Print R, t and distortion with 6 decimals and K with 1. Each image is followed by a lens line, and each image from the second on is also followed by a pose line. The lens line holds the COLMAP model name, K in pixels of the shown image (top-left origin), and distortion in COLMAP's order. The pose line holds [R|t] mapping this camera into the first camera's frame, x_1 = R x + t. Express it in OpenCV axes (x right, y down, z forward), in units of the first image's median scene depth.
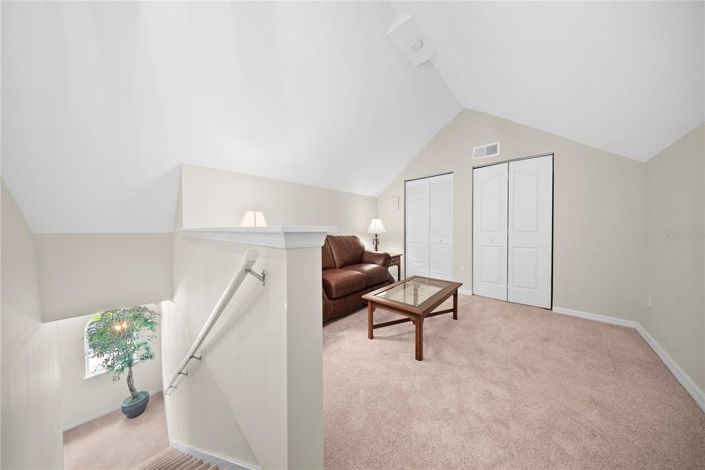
lens RADIAL K [[208.2, 0, 354.2], [0, 208.2, 220.5], [0, 0, 1]] dist [-0.012275, 0.001223]
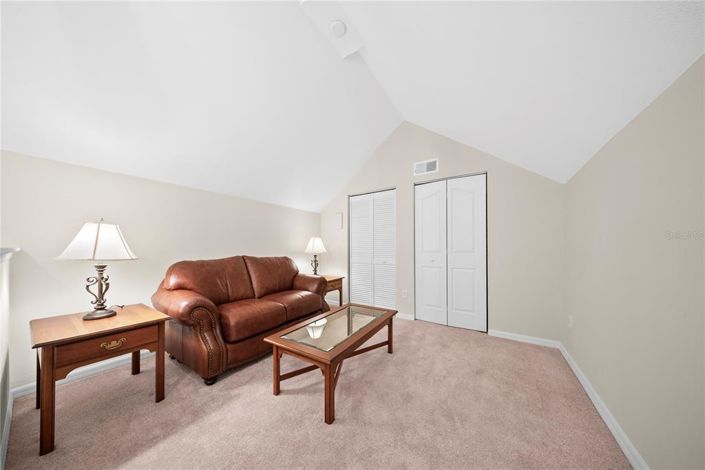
lens RADIAL K [[209.8, 0, 361.2], [0, 209.8, 233.3], [0, 0, 1]] dist [-0.001013, -0.000116]
pose [[0.980895, 0.014043, 0.194032, 0.196403], [-0.008313, 0.999506, -0.030311, 0.000139], [-0.194362, 0.028119, 0.980527, 0.146775]]
